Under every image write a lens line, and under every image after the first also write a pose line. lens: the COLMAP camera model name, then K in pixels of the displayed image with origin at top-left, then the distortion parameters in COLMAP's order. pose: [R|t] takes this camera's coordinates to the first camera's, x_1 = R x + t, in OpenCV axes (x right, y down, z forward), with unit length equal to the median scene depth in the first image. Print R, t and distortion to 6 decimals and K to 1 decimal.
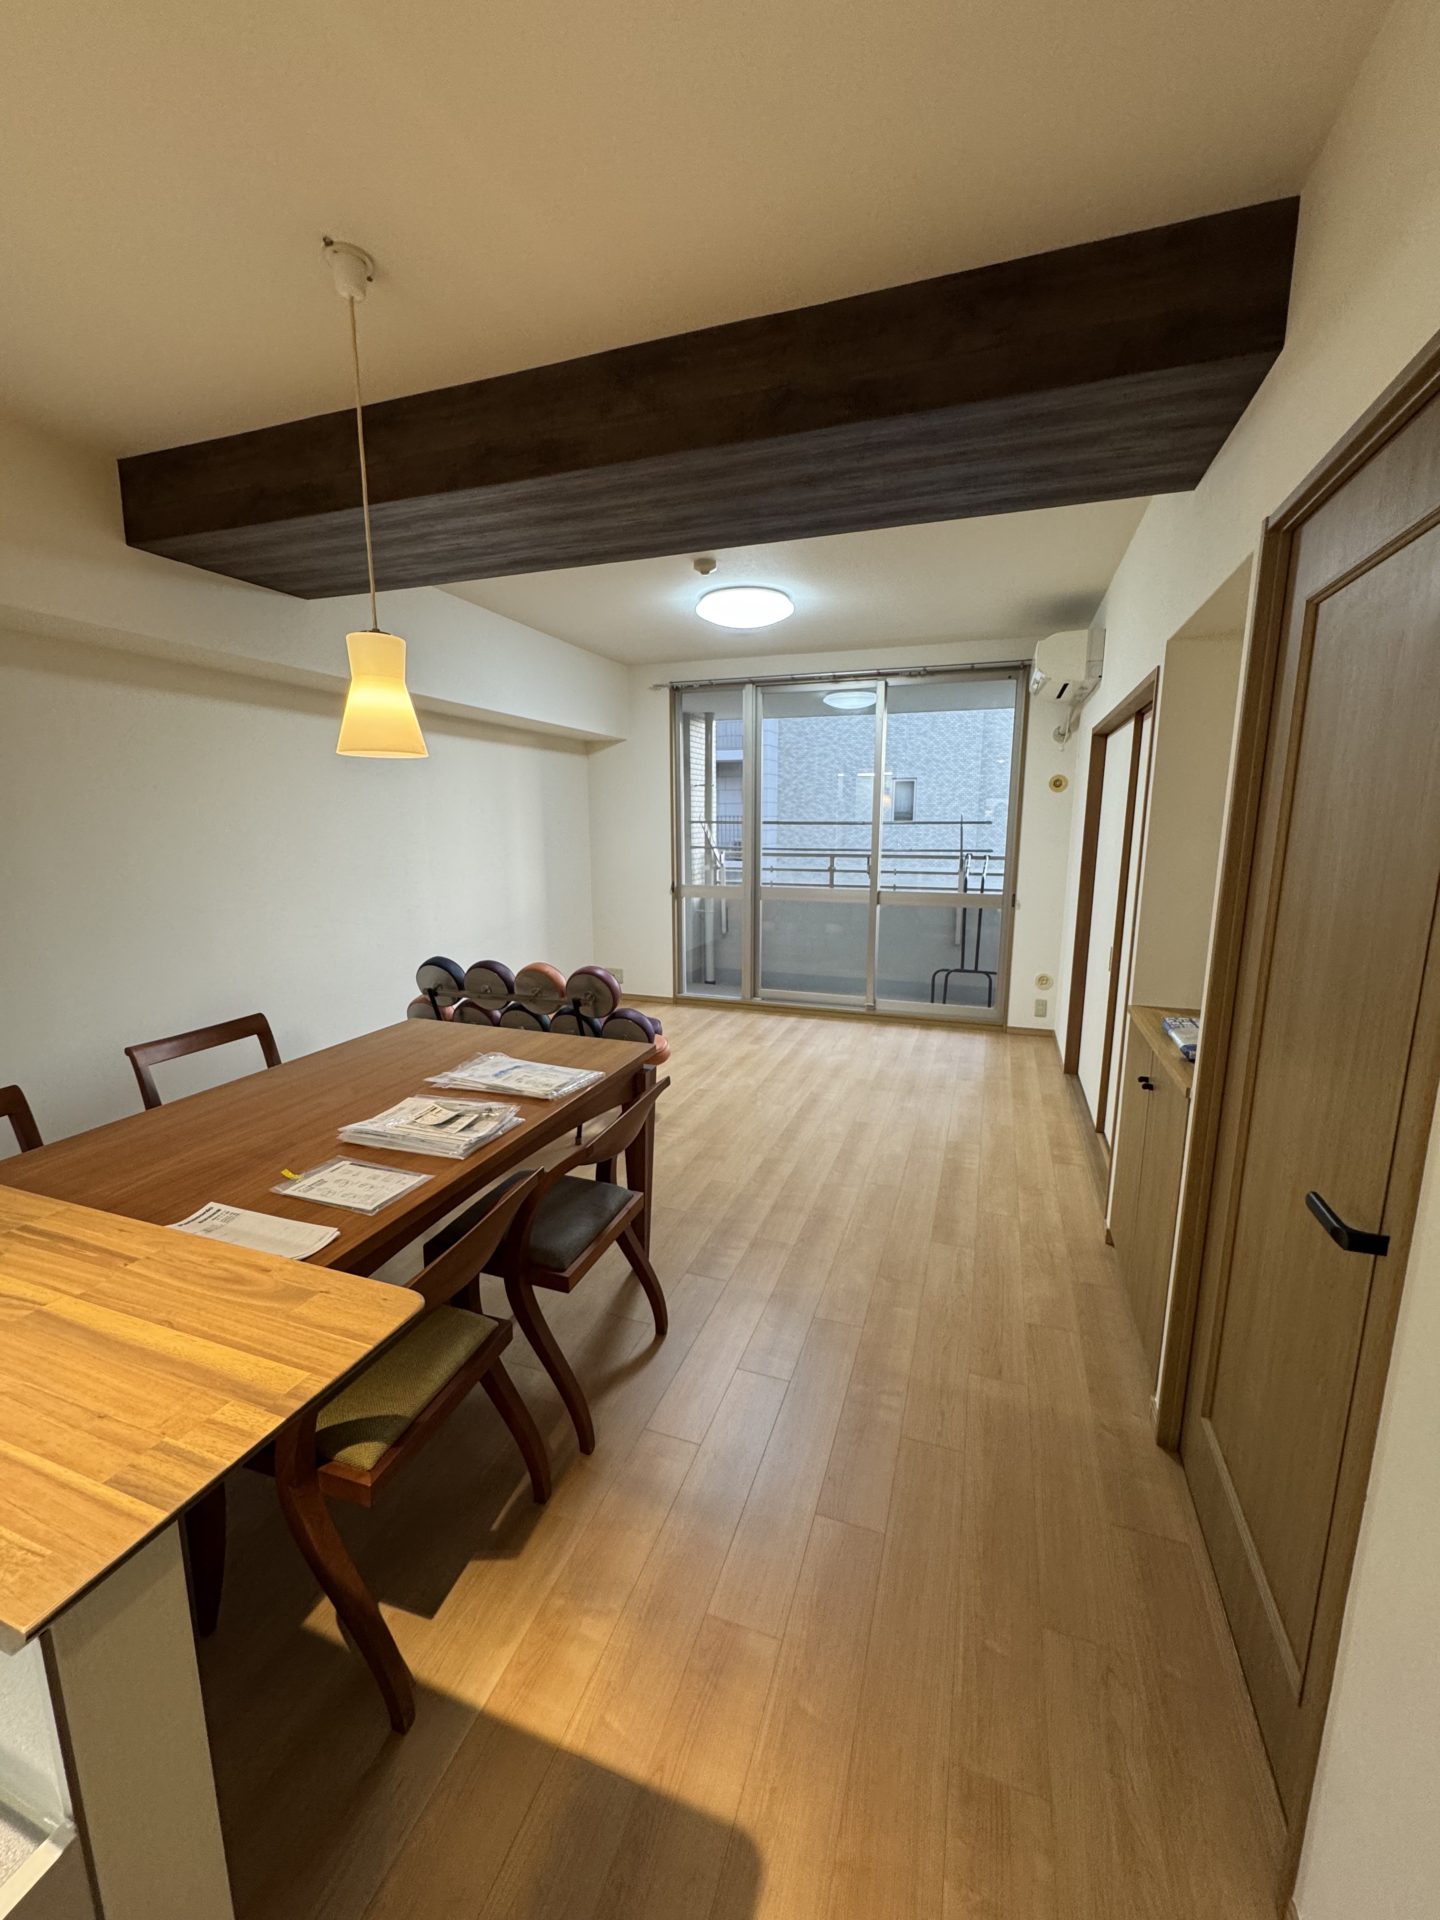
lens RADIAL K [[771.1, 0, 720.0], [0, 771.1, 960.0], [0, 0, 1]] dist [-0.000369, -0.000013]
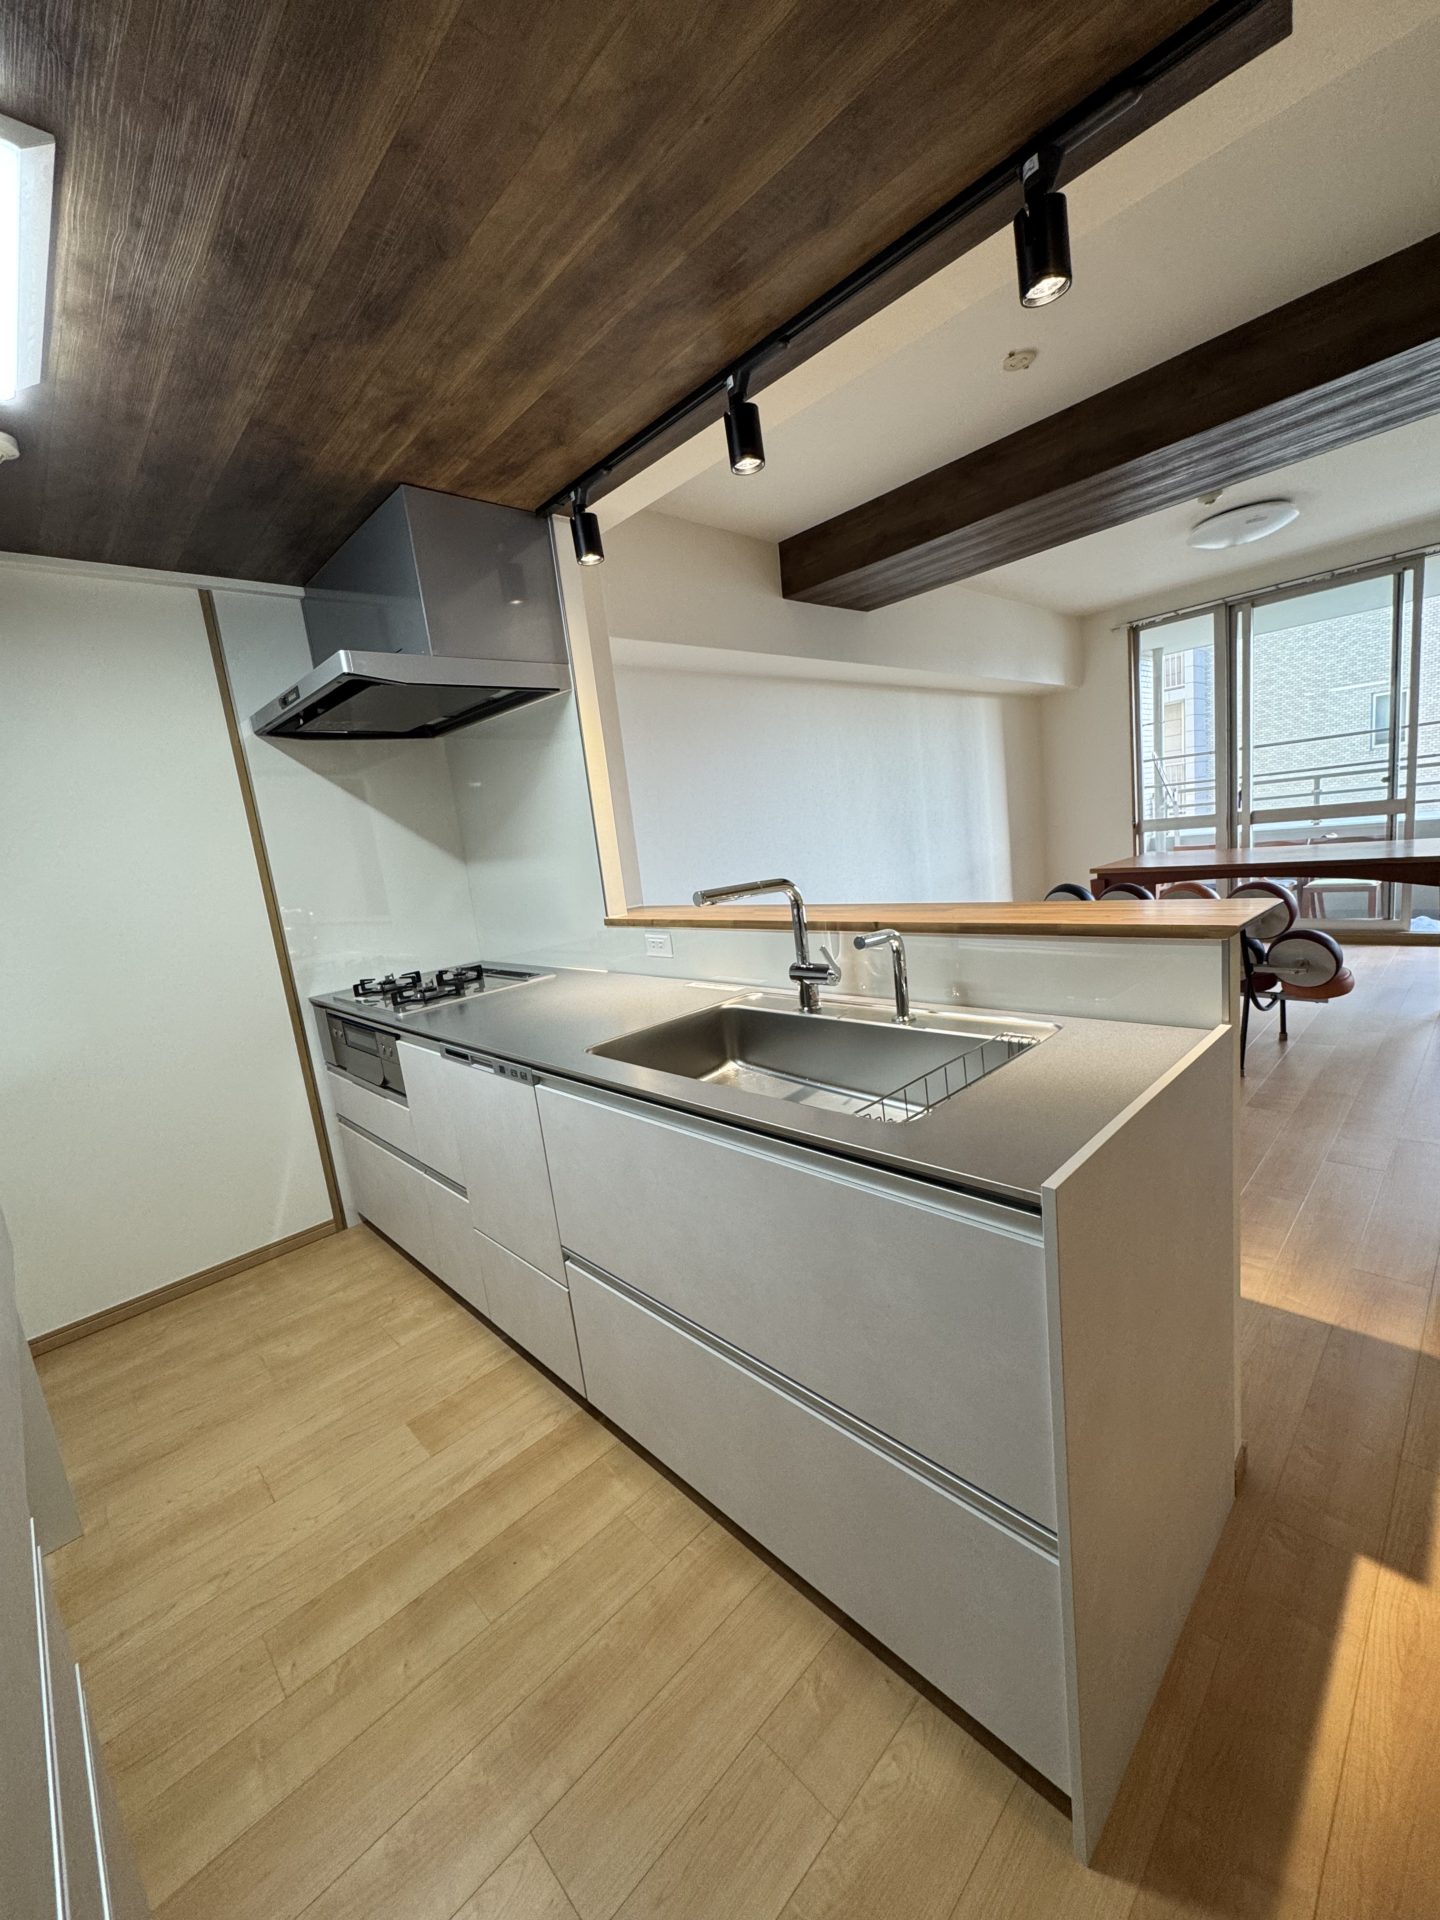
lens RADIAL K [[771.1, 0, 720.0], [0, 771.1, 960.0], [0, 0, 1]] dist [-0.000369, -0.000013]
pose [[0.890197, -0.028907, -0.454657, -0.135200], [0.035120, 0.999369, 0.005224, 0.092138], [0.454220, -0.020617, 0.890651, -0.245801]]
